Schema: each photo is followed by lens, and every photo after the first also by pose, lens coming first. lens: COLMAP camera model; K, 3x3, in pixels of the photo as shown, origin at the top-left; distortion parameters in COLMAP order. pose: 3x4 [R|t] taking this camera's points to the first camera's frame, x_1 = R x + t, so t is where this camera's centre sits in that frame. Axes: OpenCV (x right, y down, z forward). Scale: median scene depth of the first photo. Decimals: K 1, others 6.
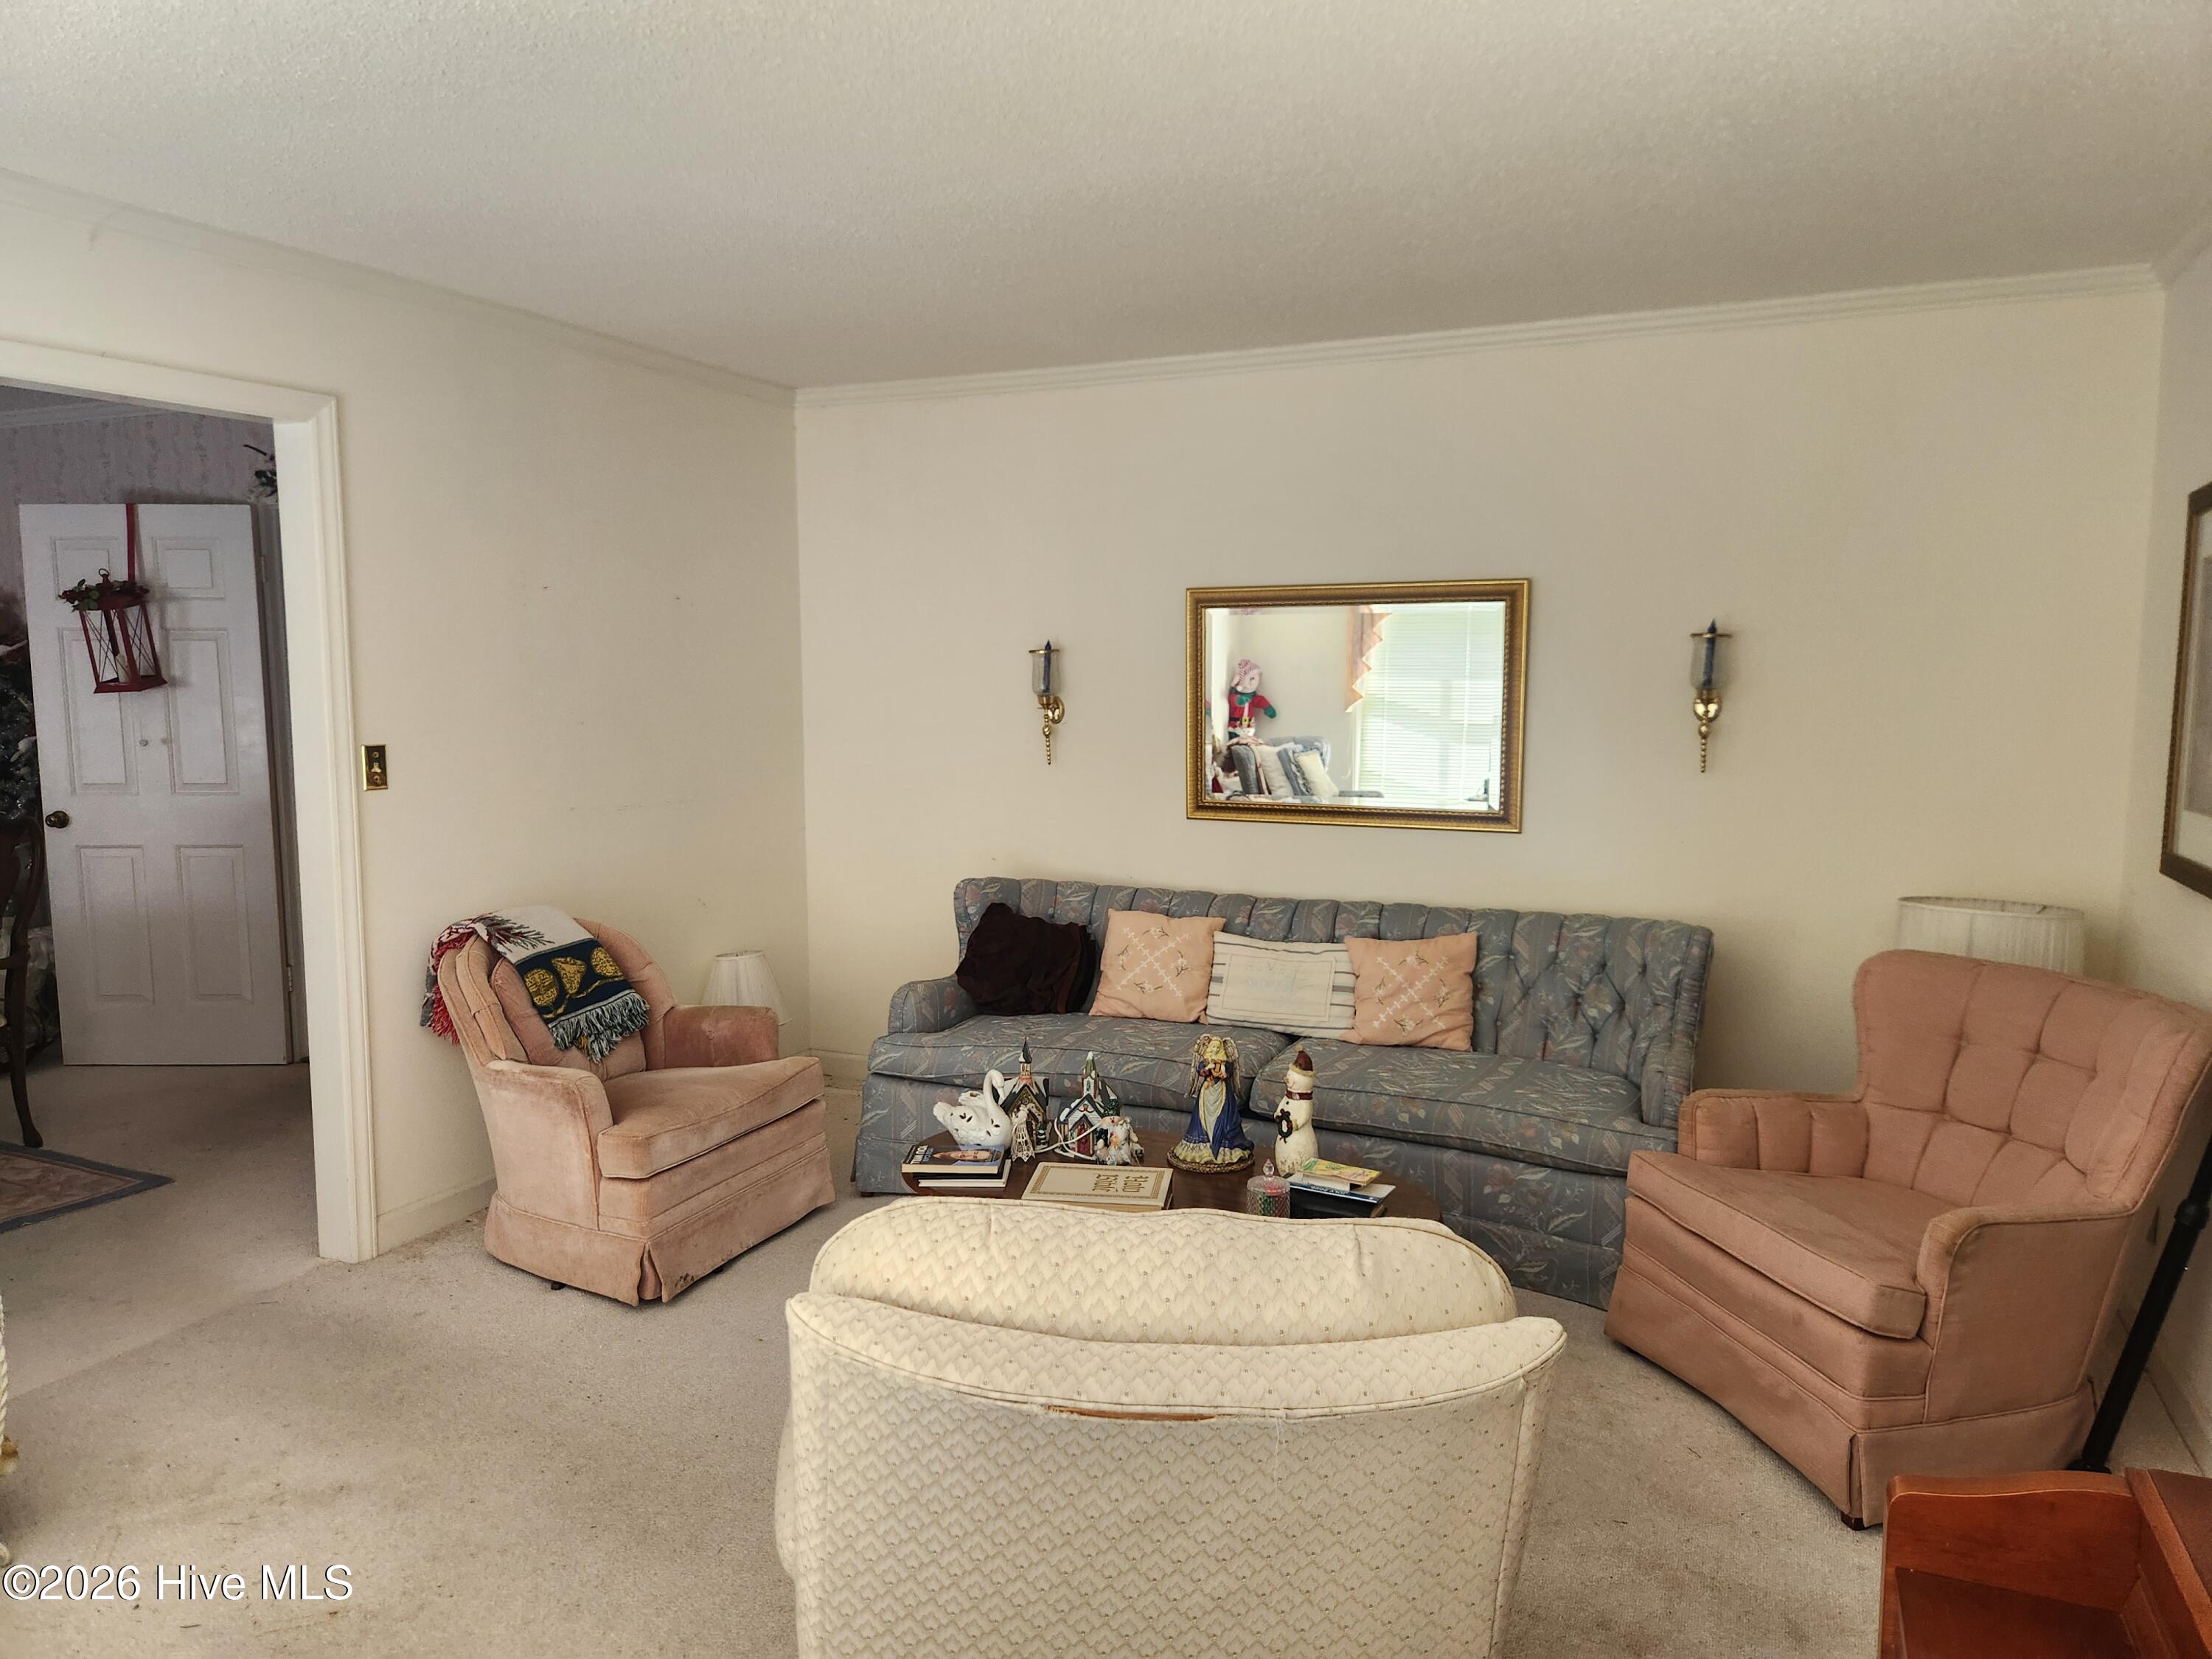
lens RADIAL K [[1477.5, 0, 1106.0], [0, 1477.5, 829.5], [0, 0, 1]] dist [0.076138, -0.074131]
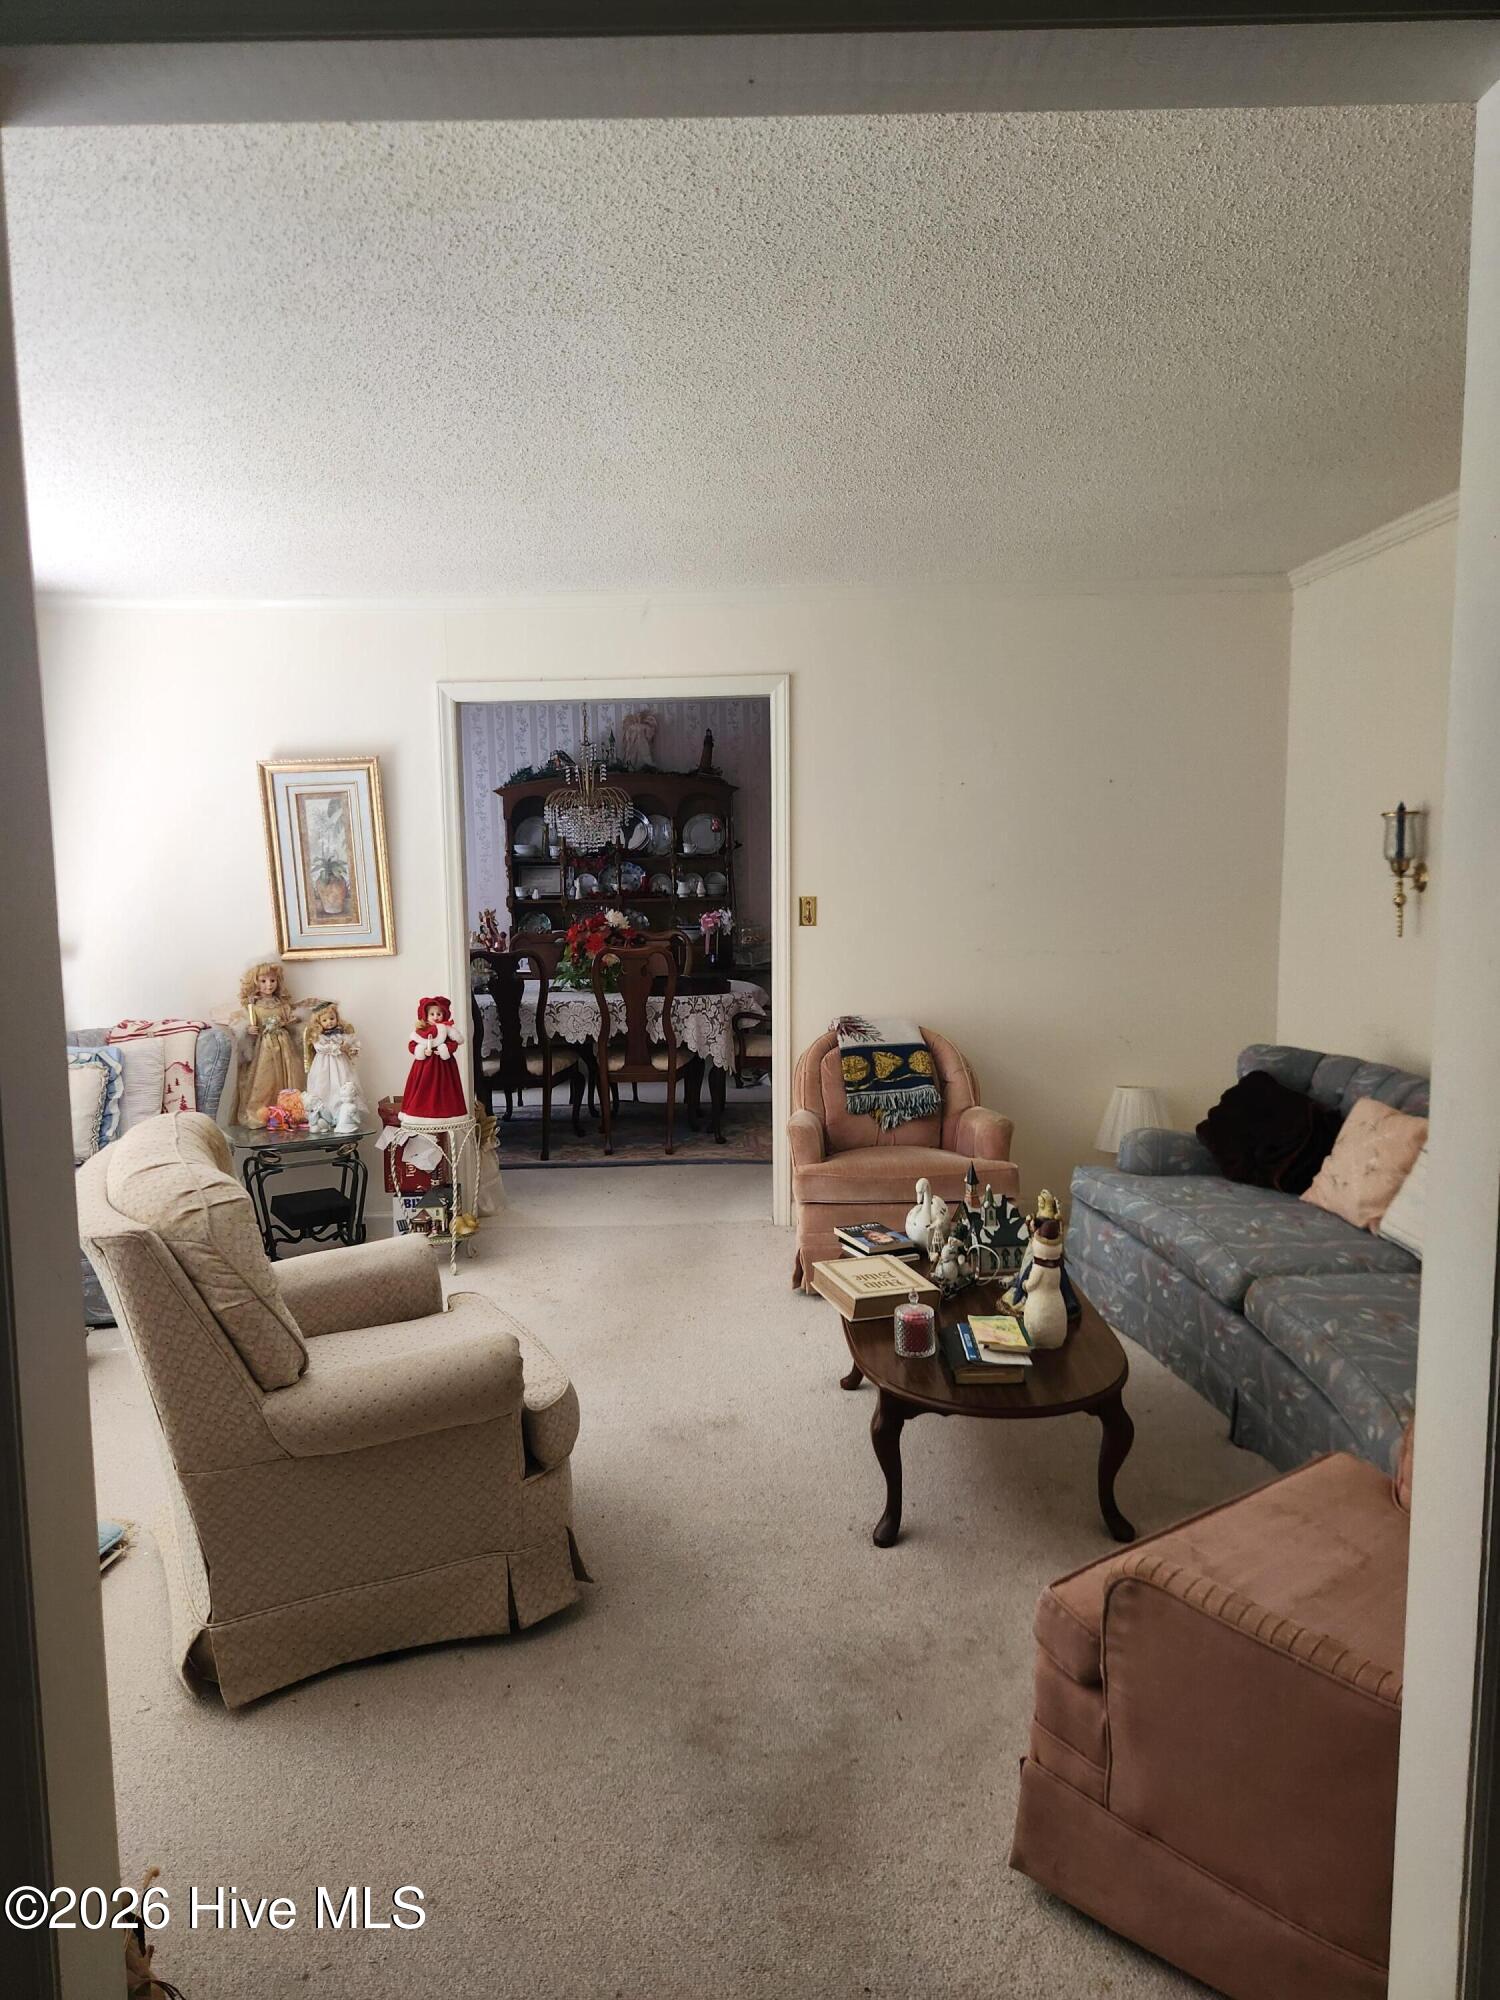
lens RADIAL K [[1335.9, 0, 728.7], [0, 1335.9, 1003.3], [0, 0, 1]] dist [0.076138, -0.074131]
pose [[0.408960, 0.098379, -0.907234, 0.716193], [-0.079448, 0.994235, 0.072000, -0.039251], [0.909087, 0.042633, 0.414418, 0.342597]]
